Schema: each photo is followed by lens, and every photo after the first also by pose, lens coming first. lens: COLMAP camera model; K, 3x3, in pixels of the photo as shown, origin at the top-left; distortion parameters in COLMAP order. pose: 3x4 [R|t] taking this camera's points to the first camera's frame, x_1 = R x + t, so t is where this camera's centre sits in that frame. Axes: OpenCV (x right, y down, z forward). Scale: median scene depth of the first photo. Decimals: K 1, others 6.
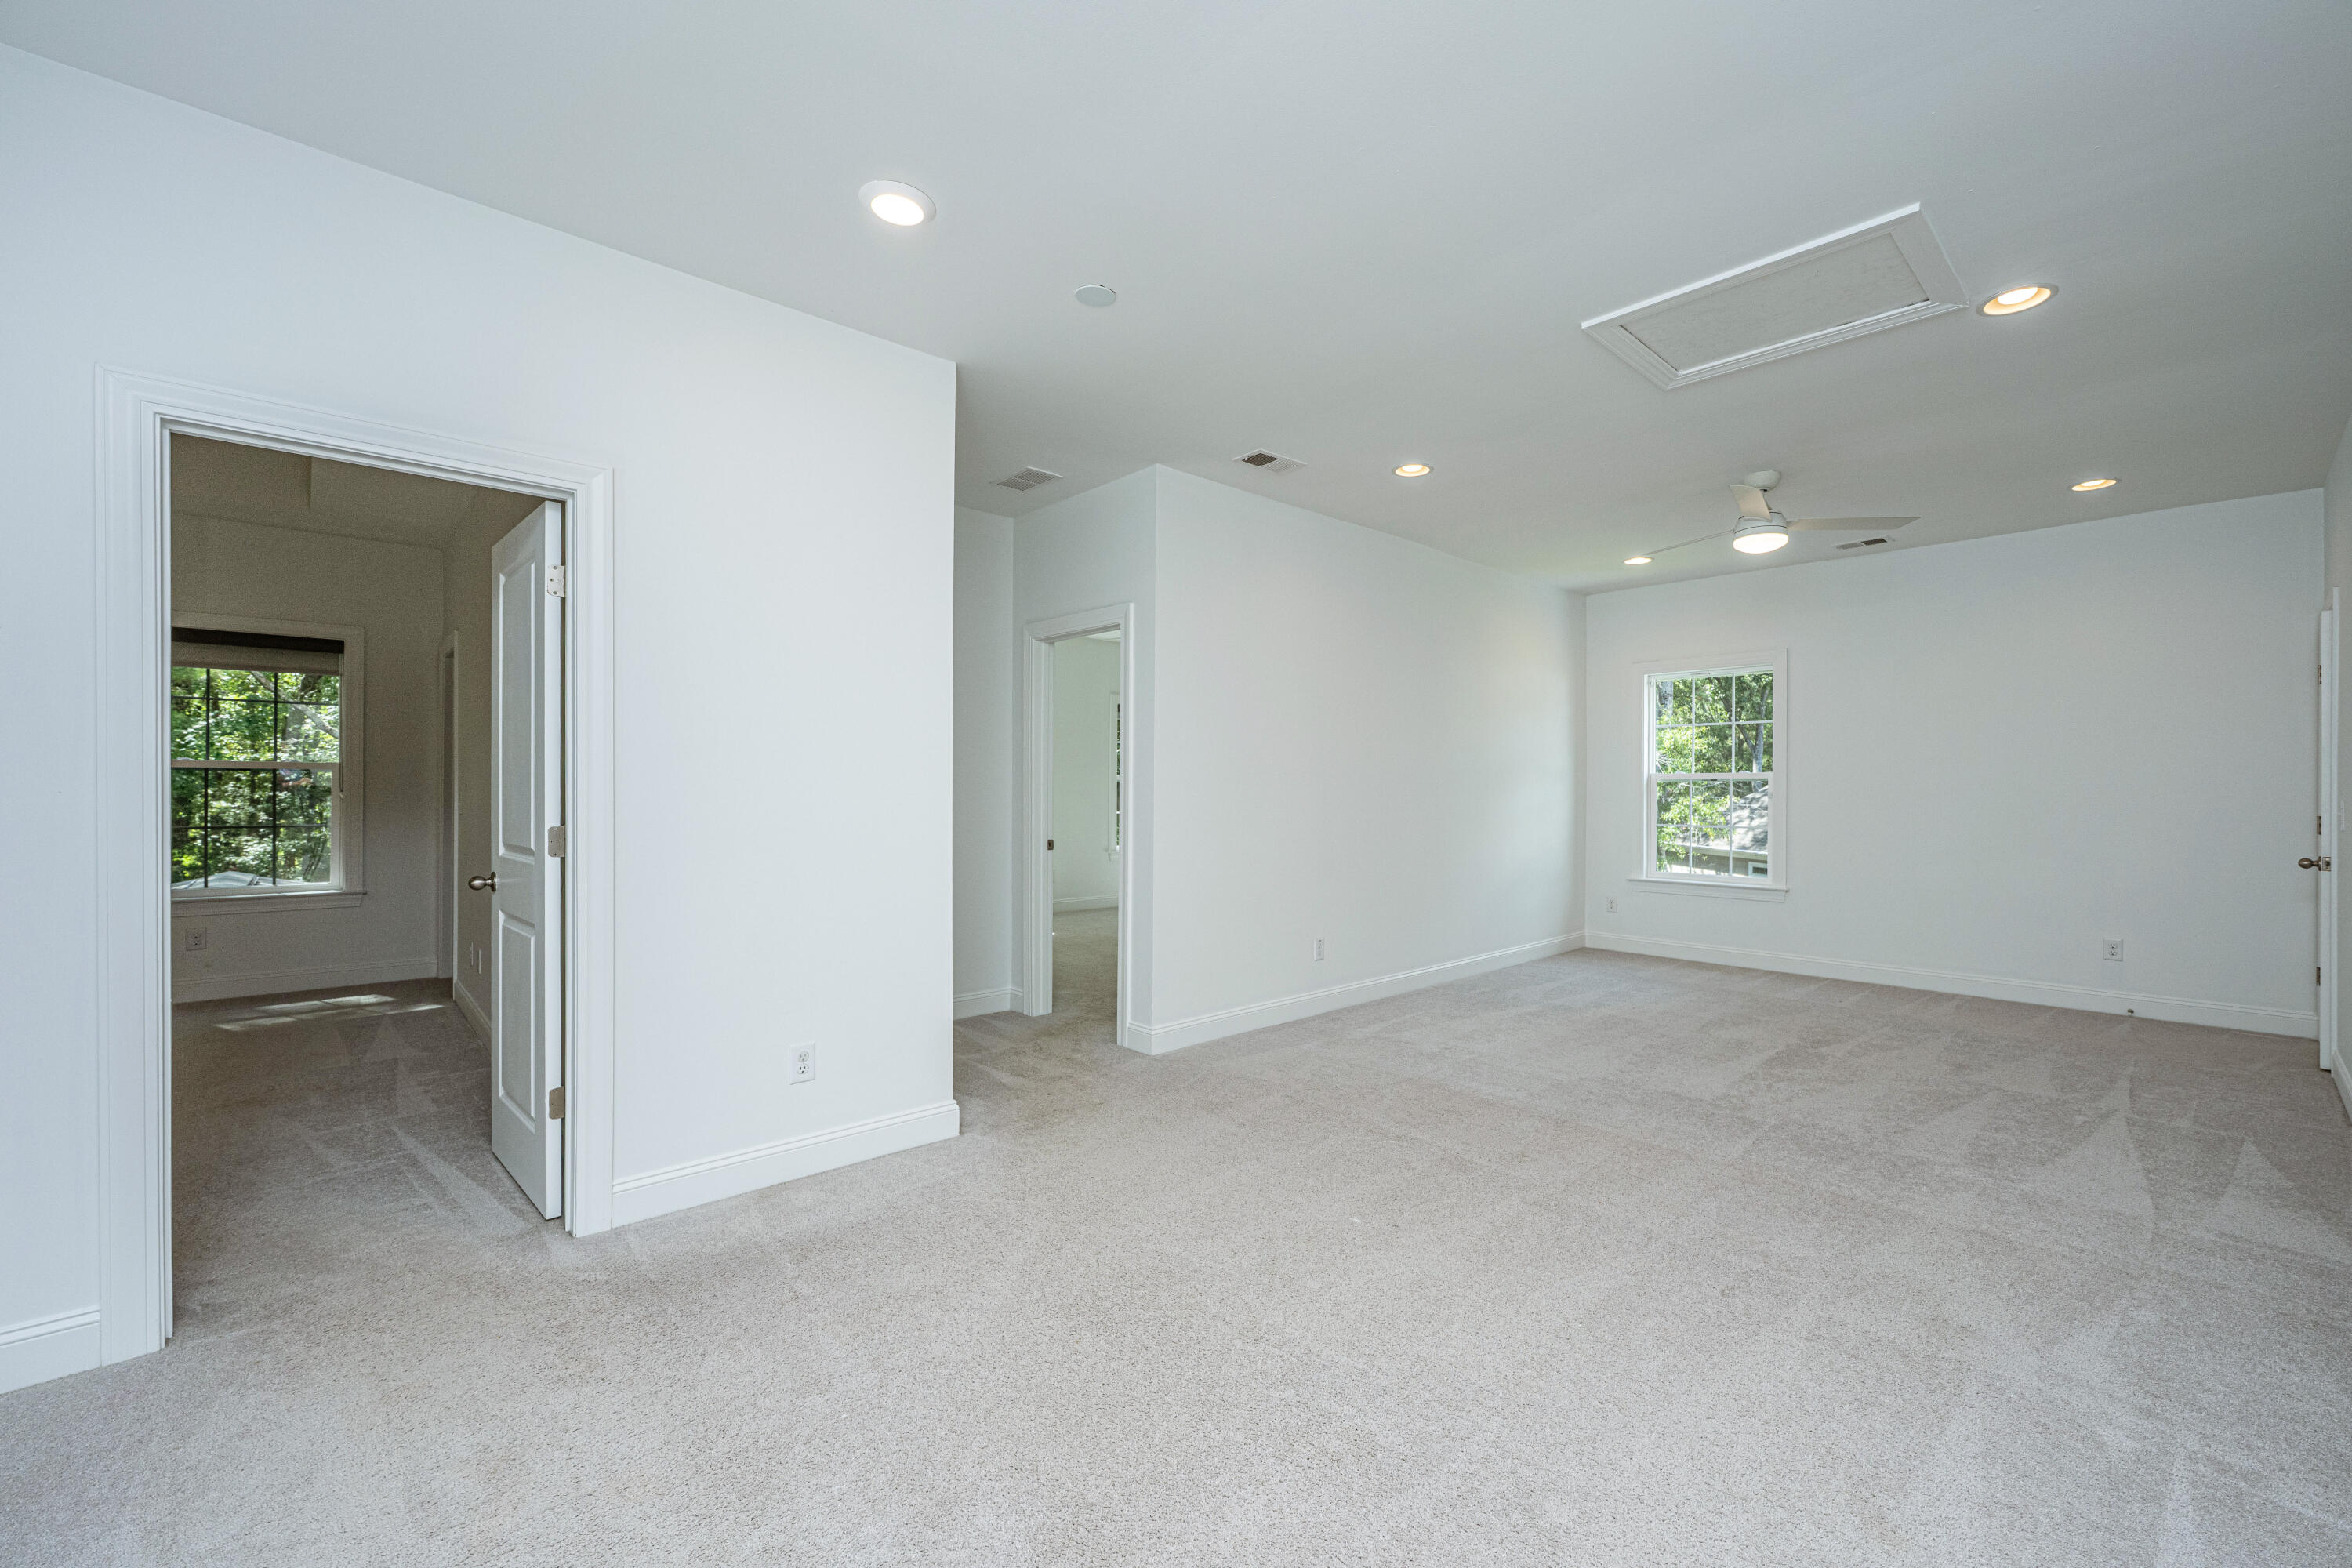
lens RADIAL K [[954.7, 0, 1158.2], [0, 954.7, 791.3], [0, 0, 1]] dist [0.000784, -0.000173]
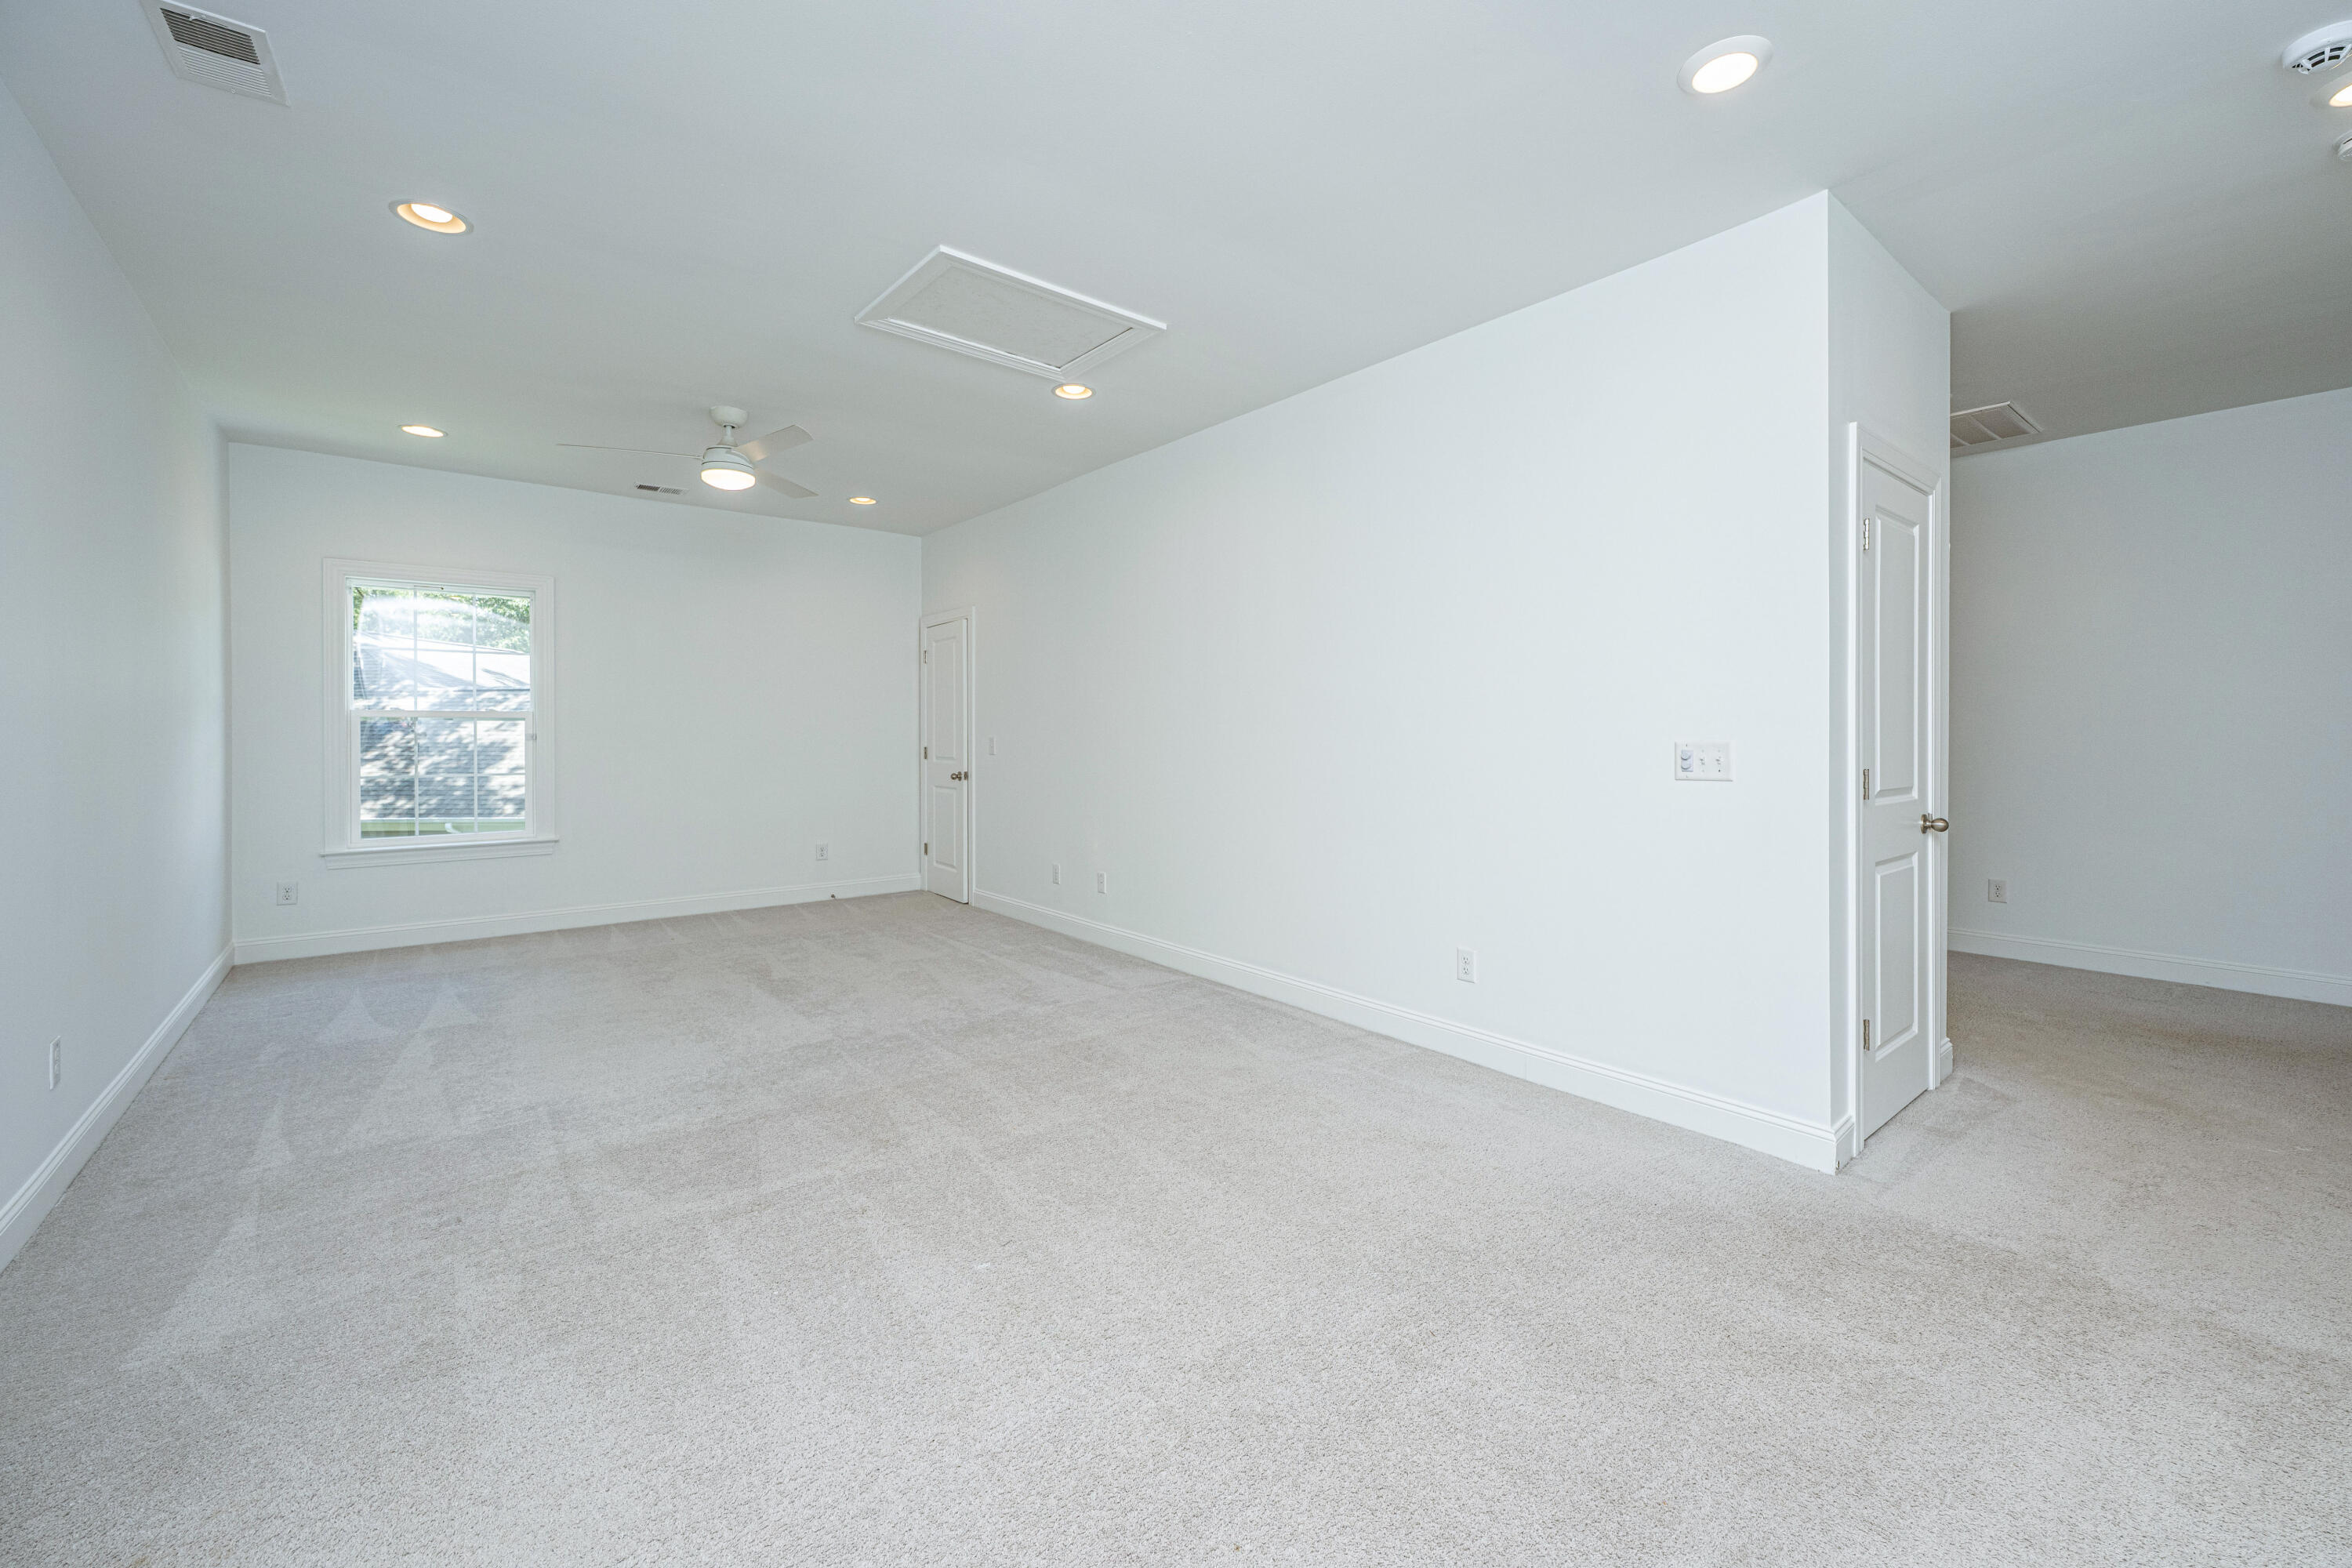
lens RADIAL K [[954.7, 0, 1241.9], [0, 954.7, 743.6], [0, 0, 1]] dist [0.000784, -0.000173]
pose [[0.016286, -0.013680, 0.999774, -0.399693], [0.002783, 0.999903, 0.013637, 0.000240], [-0.999863, 0.002560, 0.016323, 0.523372]]
